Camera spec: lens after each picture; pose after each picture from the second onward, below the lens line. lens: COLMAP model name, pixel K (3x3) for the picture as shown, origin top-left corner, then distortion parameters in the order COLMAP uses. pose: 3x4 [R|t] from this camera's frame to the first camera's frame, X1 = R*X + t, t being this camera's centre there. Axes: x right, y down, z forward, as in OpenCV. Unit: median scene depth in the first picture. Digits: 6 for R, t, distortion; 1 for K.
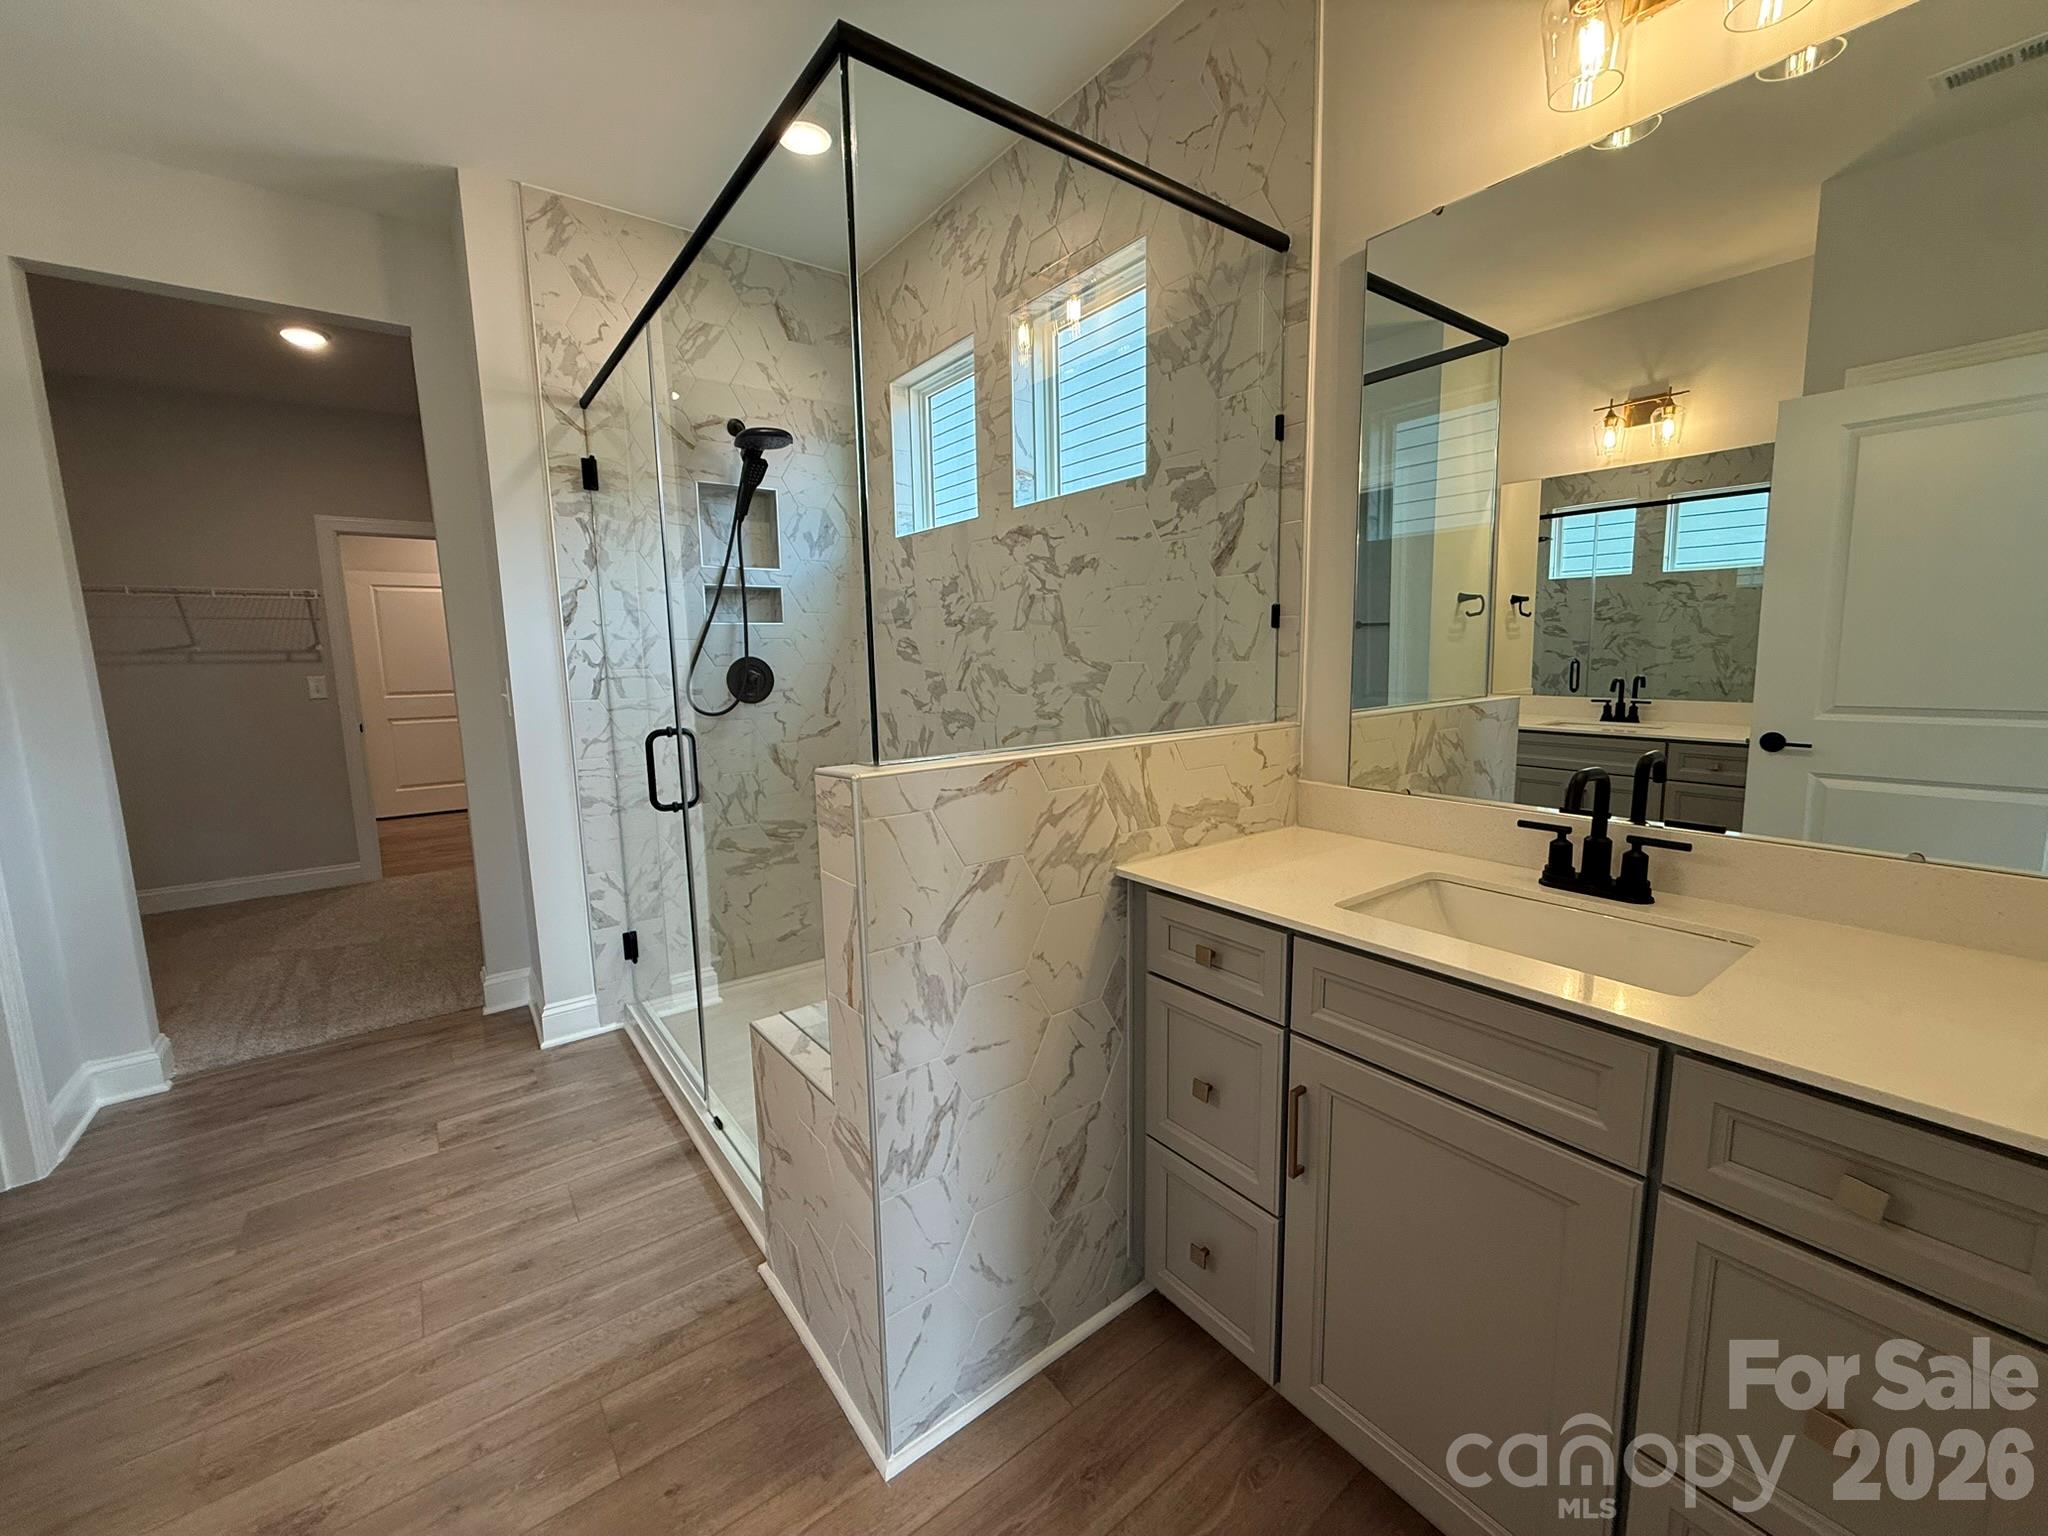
lens RADIAL K [[813.2, 0, 1020.0], [0, 813.2, 765.6], [0, 0, 1]] dist [-0.000304, -0.000099]
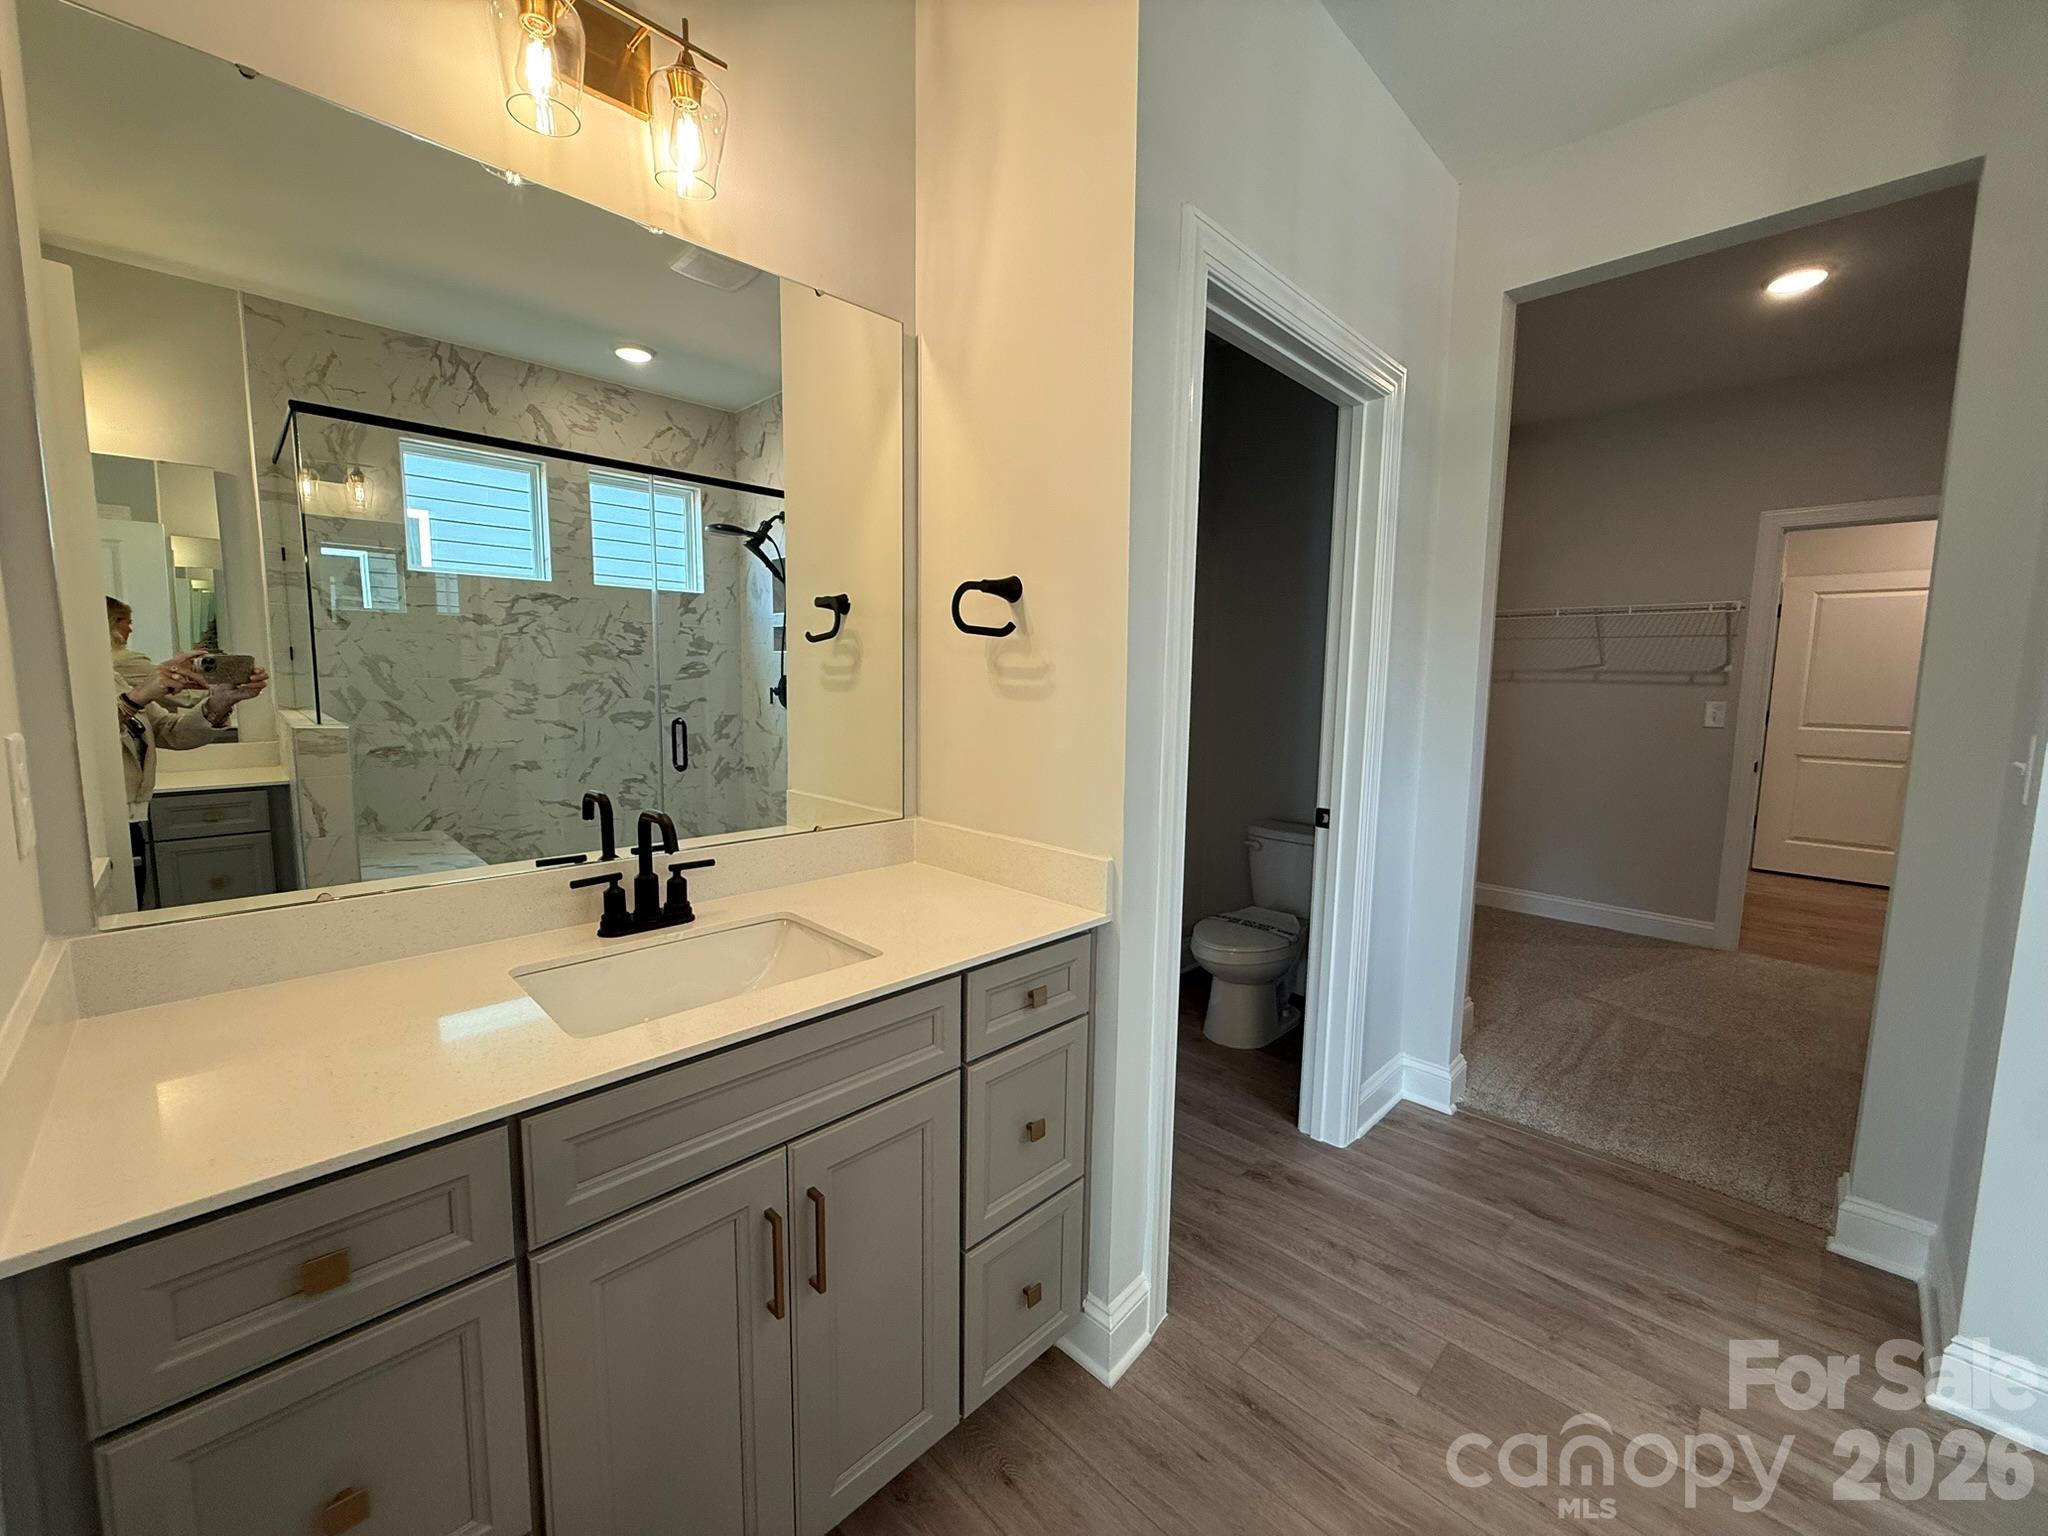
lens RADIAL K [[813.2, 0, 1020.0], [0, 813.2, 765.6], [0, 0, 1]] dist [-0.000304, -0.000099]
pose [[0.138866, 0.130638, -0.981657, -0.179116], [-0.151504, 0.982395, 0.109305, -0.040766], [0.978654, 0.133546, 0.156214, 0.240207]]
